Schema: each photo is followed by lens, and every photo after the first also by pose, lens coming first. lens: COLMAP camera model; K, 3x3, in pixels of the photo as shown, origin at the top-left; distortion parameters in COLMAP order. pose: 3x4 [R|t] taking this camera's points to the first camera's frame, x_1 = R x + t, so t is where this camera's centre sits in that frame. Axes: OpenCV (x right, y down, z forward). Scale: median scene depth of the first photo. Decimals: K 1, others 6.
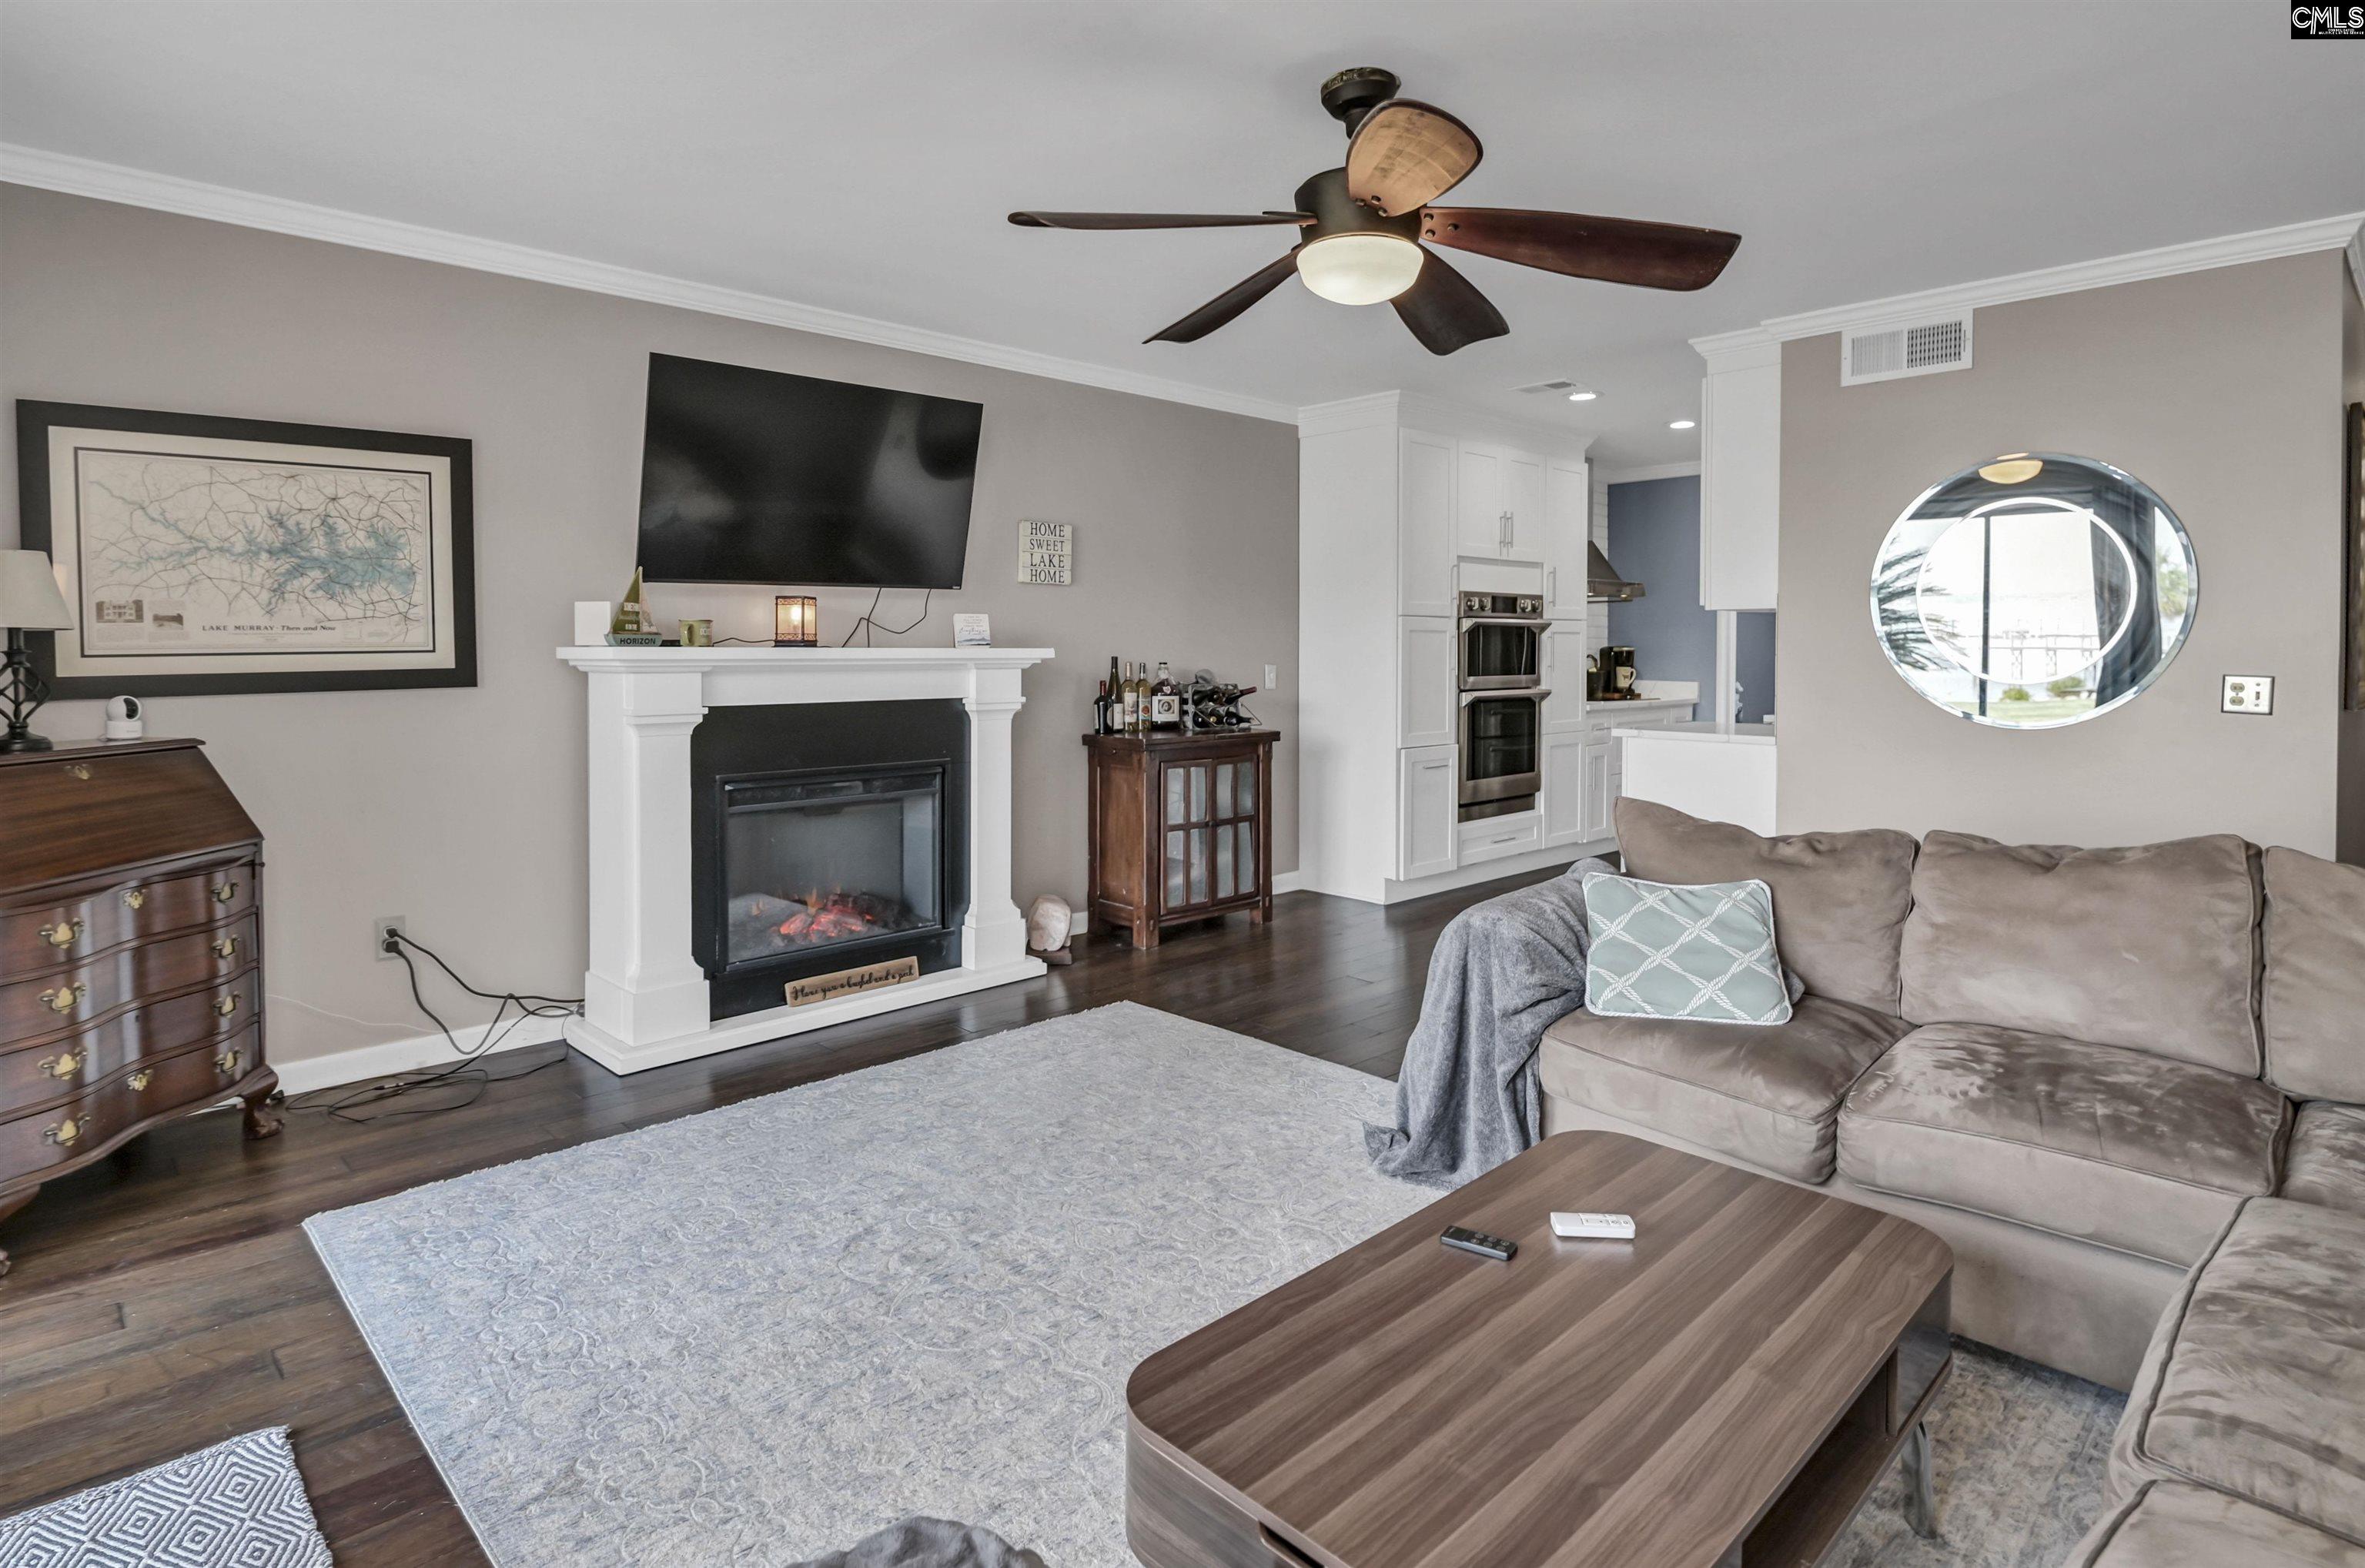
lens RADIAL K [[1236.0, 0, 1184.5], [0, 1236.0, 704.0], [0, 0, 1]] dist [0.001589, -0.000434]
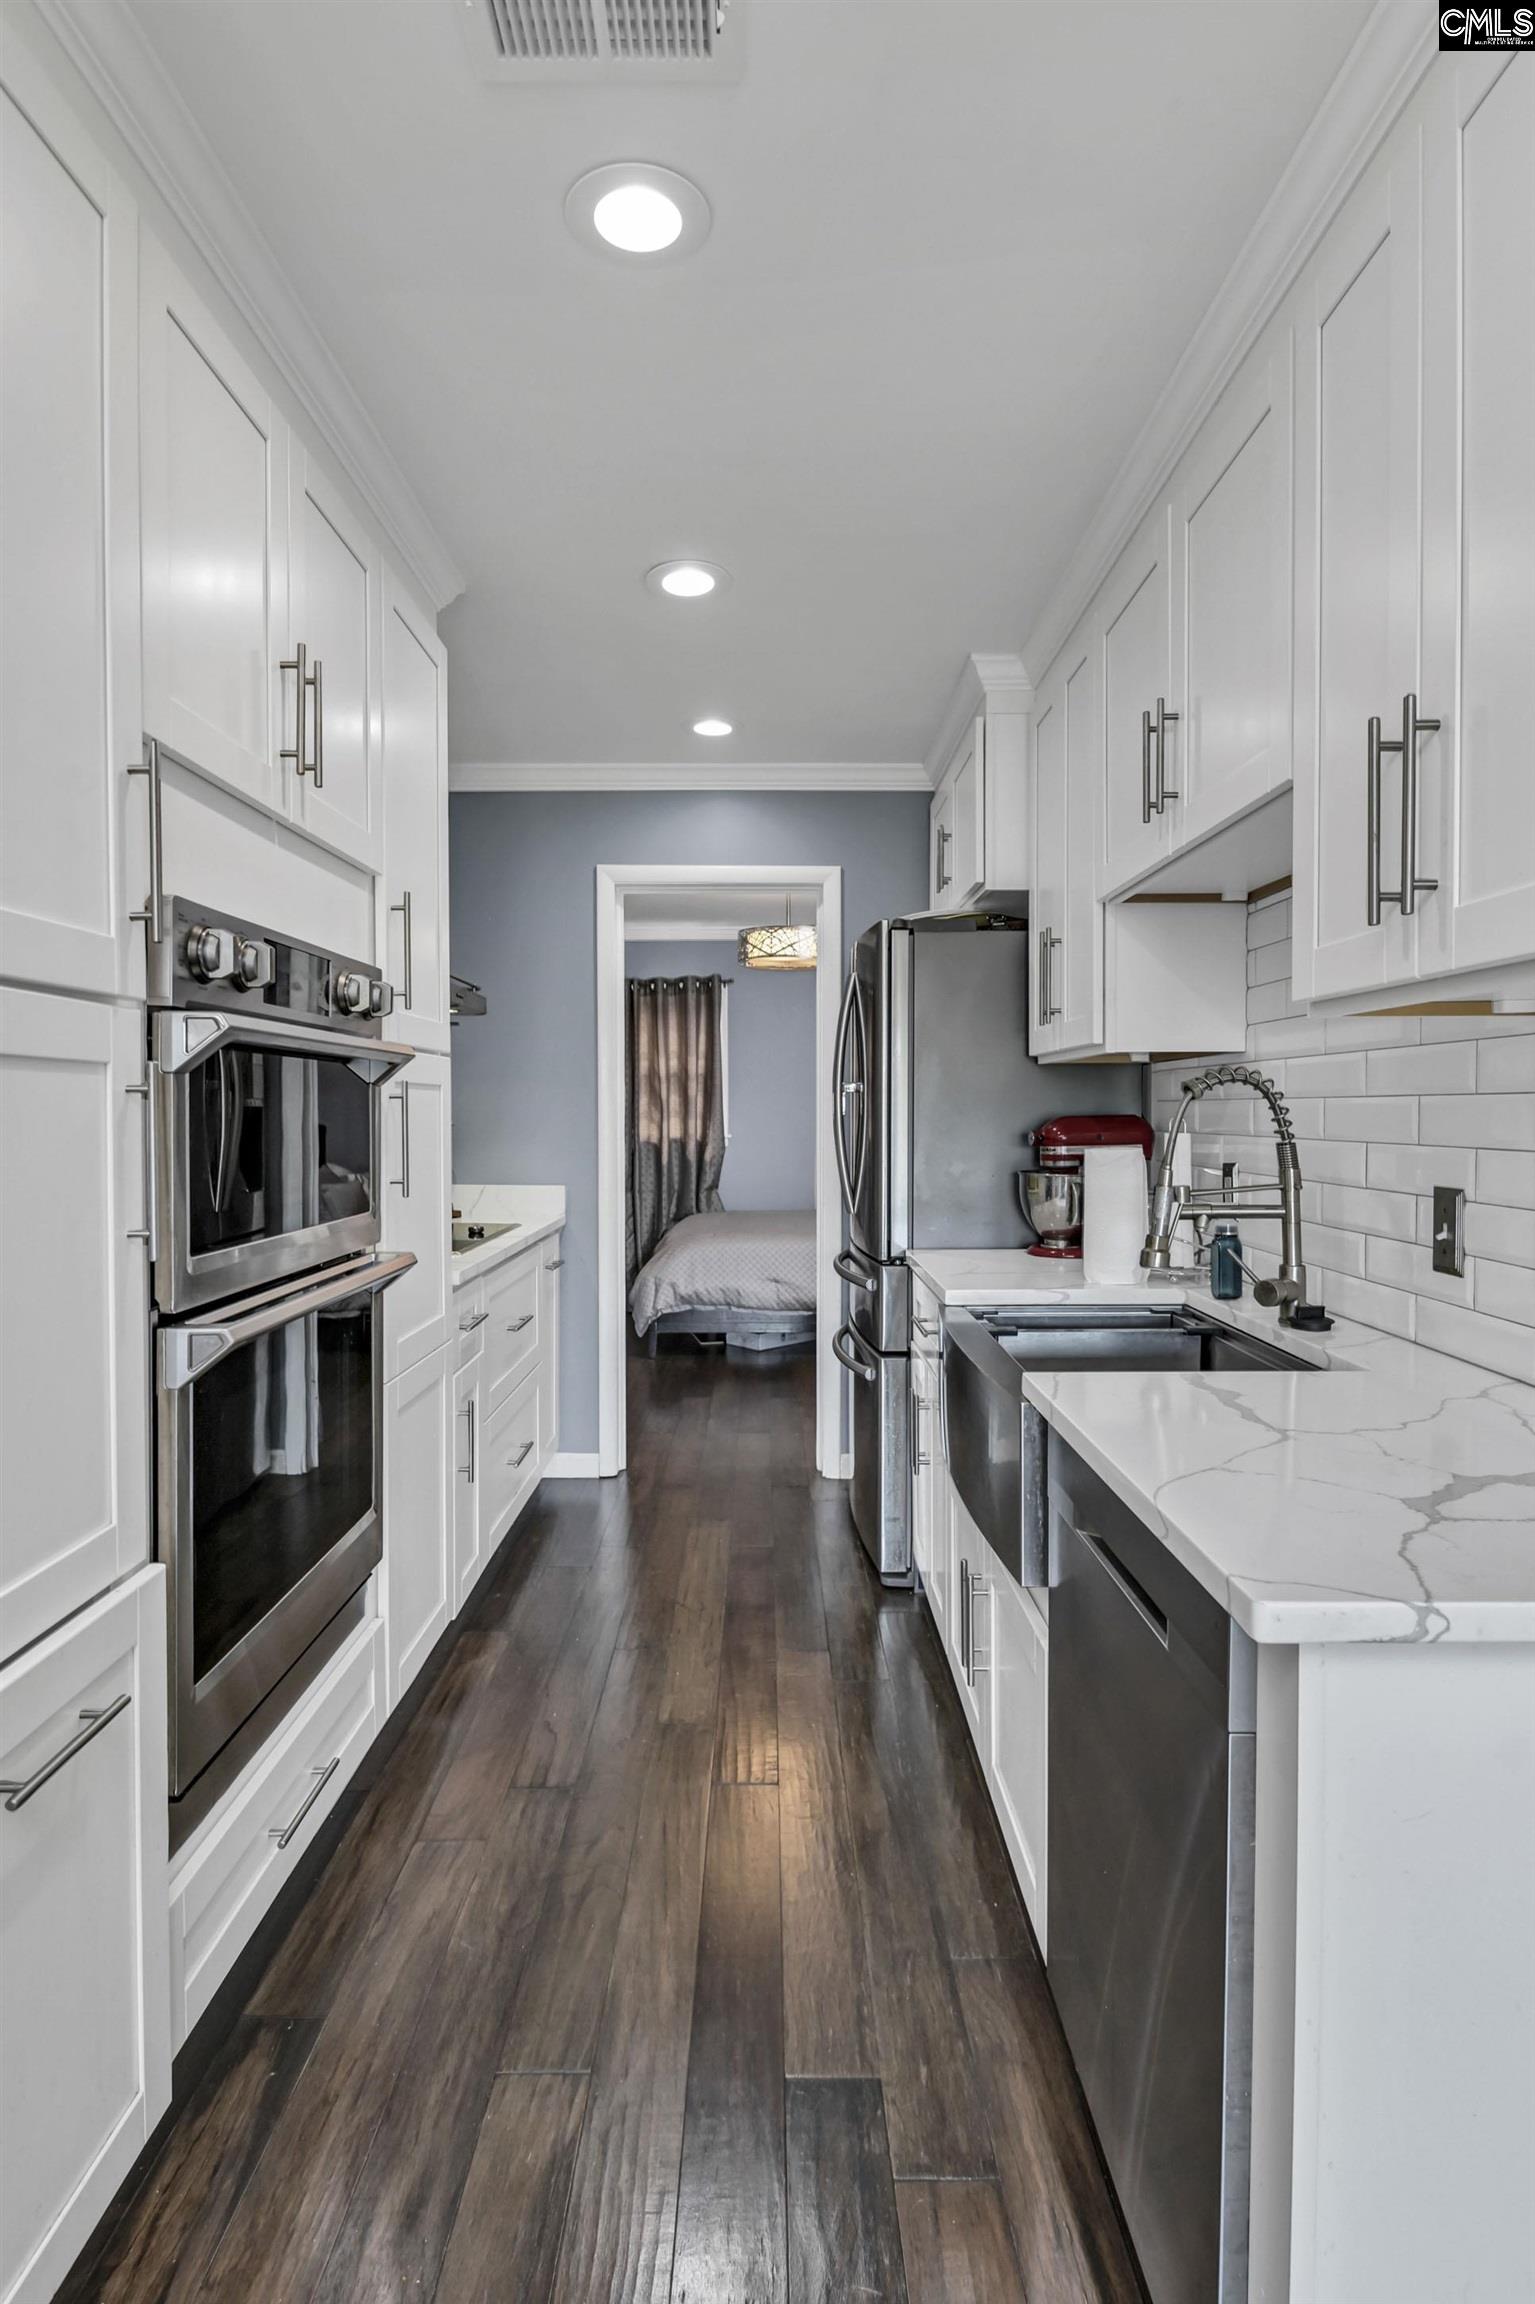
lens RADIAL K [[1191.4, 0, 783.4], [0, 1191.4, 1083.6], [0, 0, 1]] dist [0.005148, -0.012034]
pose [[0.673072, 0.020343, 0.739297, 0.126533], [0.030233, 0.998029, -0.054986, -0.036650], [-0.738959, 0.059361, 0.671131, 0.707421]]
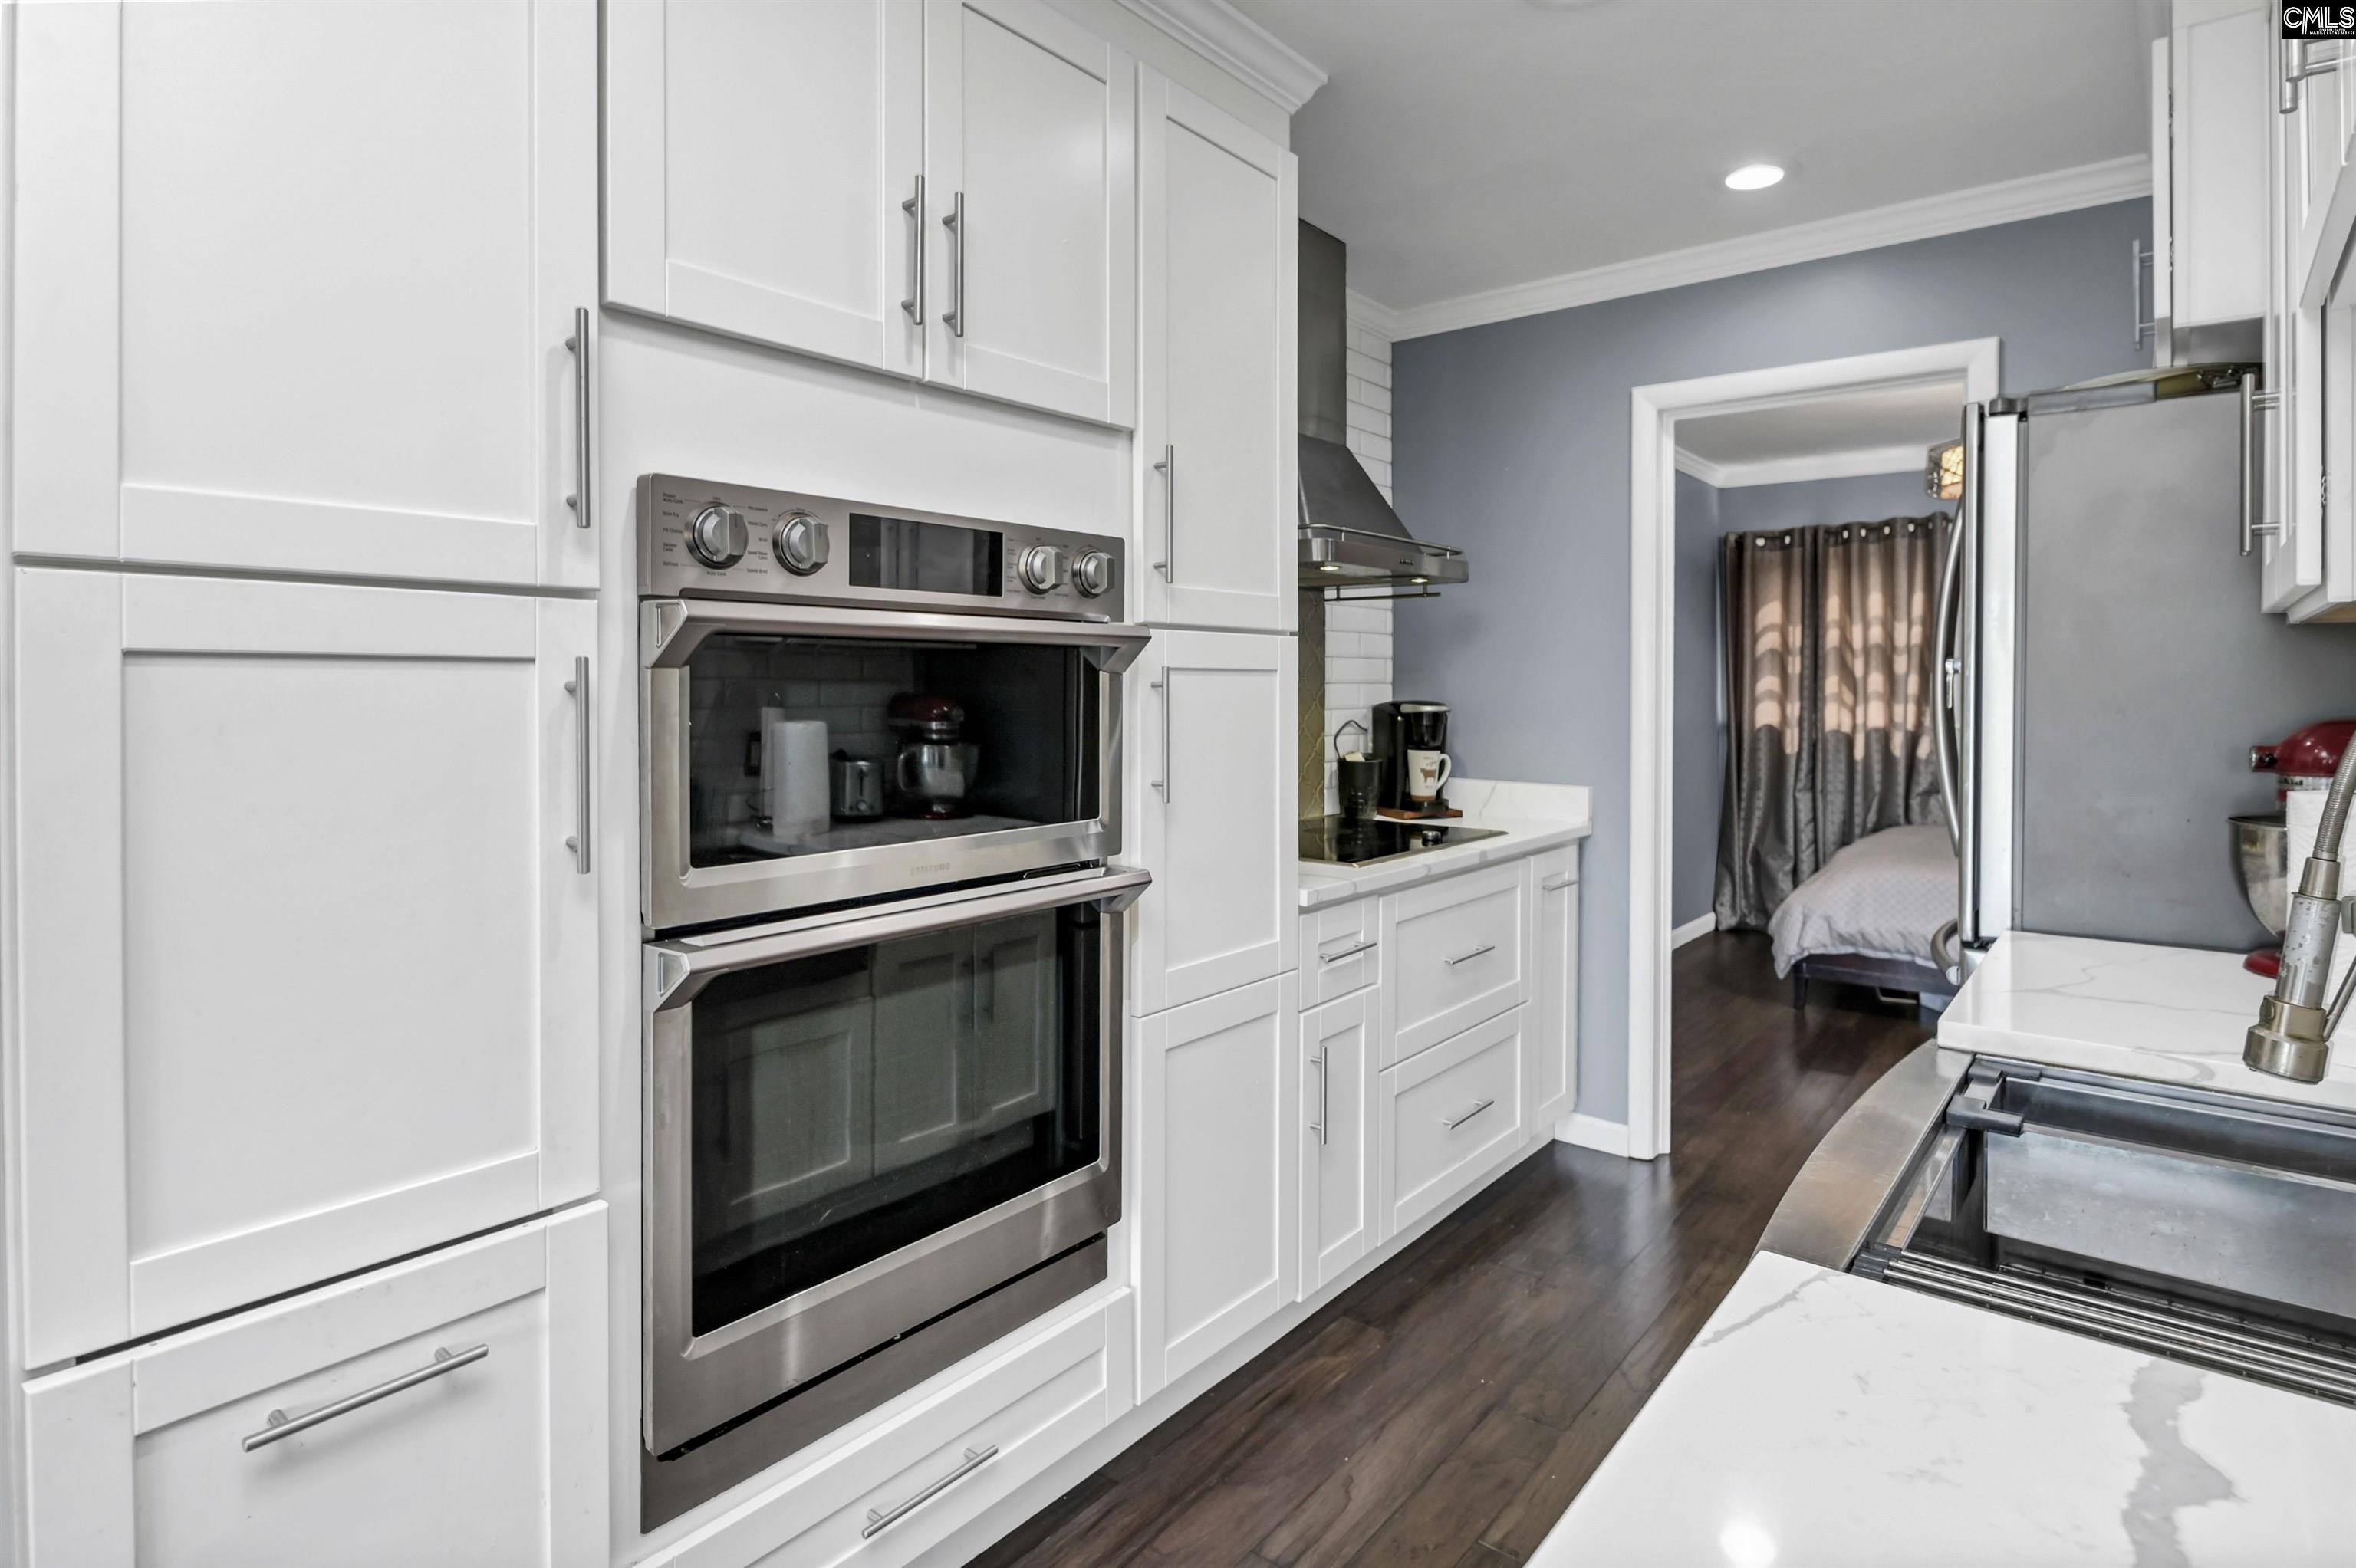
lens RADIAL K [[1218.2, 0, 1212.8], [0, 1218.2, 665.8], [0, 0, 1]] dist [0.005148, -0.012034]
pose [[0.989553, 0.009904, 0.143827, 0.270166], [-0.001586, 0.998325, -0.057830, -0.042478], [-0.144159, 0.056998, 0.987912, 0.719847]]
